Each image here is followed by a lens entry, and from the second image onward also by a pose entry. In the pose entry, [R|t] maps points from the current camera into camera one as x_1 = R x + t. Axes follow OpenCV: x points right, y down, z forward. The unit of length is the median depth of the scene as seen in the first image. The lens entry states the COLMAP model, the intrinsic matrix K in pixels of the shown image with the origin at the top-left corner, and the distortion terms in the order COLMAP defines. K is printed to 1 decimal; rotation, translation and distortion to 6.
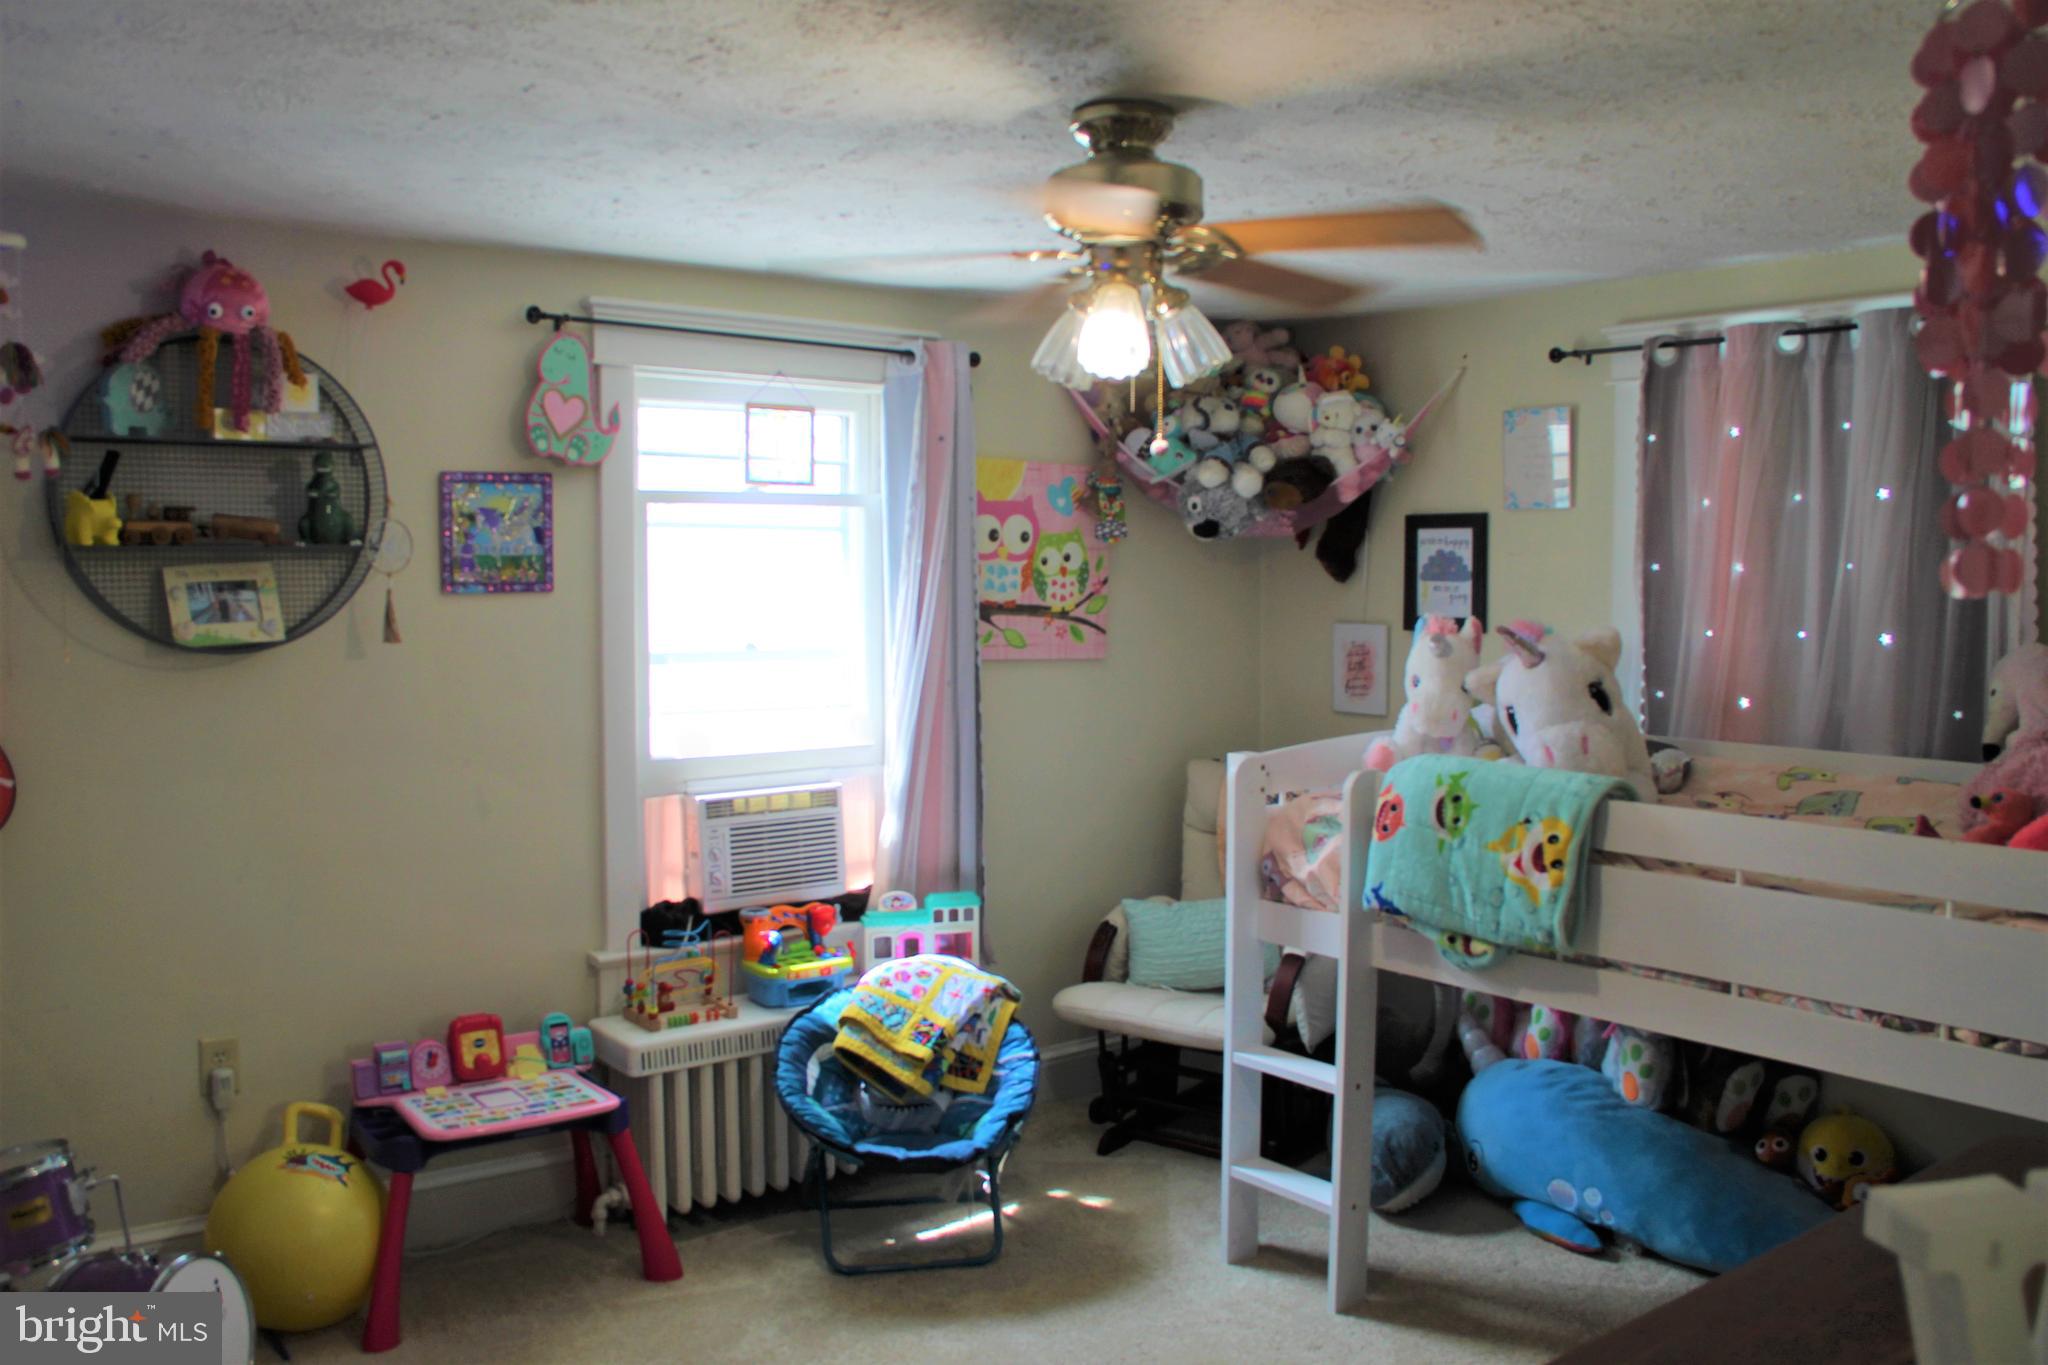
lens RADIAL K [[1723.4, 0, 1041.8], [0, 1723.4, 686.3], [0, 0, 1]] dist [-0.116391, 0.069429]
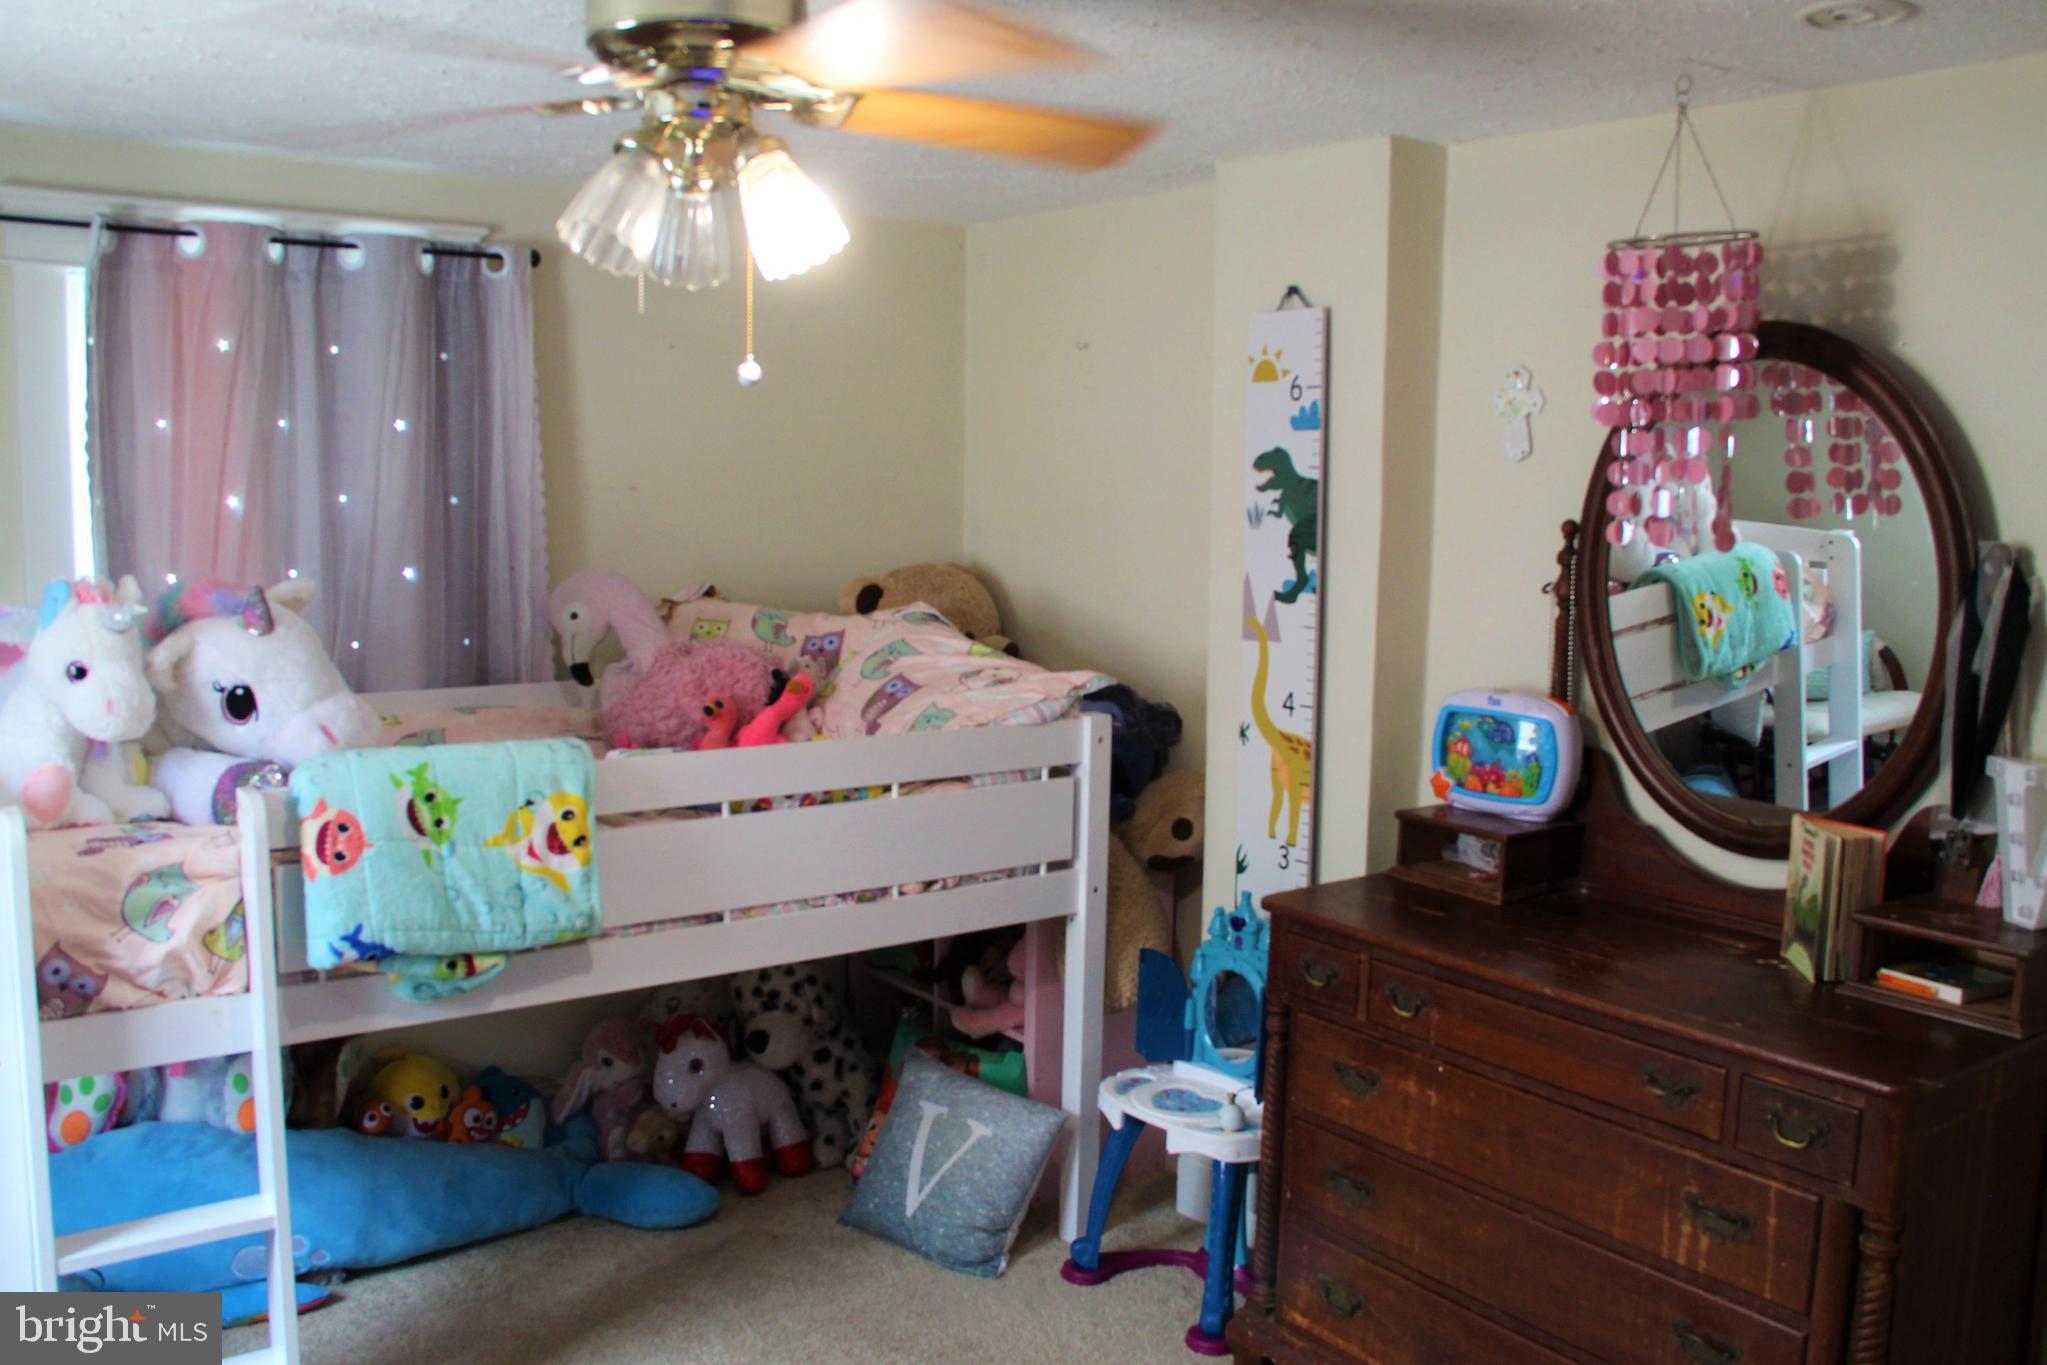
lens RADIAL K [[1722.6, 0, 1040.7], [0, 1722.6, 682.2], [0, 0, 1]] dist [-0.116391, 0.069429]
pose [[0.026131, -0.115197, 0.992999, -0.551252], [0.054774, 0.992011, 0.113641, -0.065285], [-0.998157, 0.051421, 0.032232, 0.682303]]
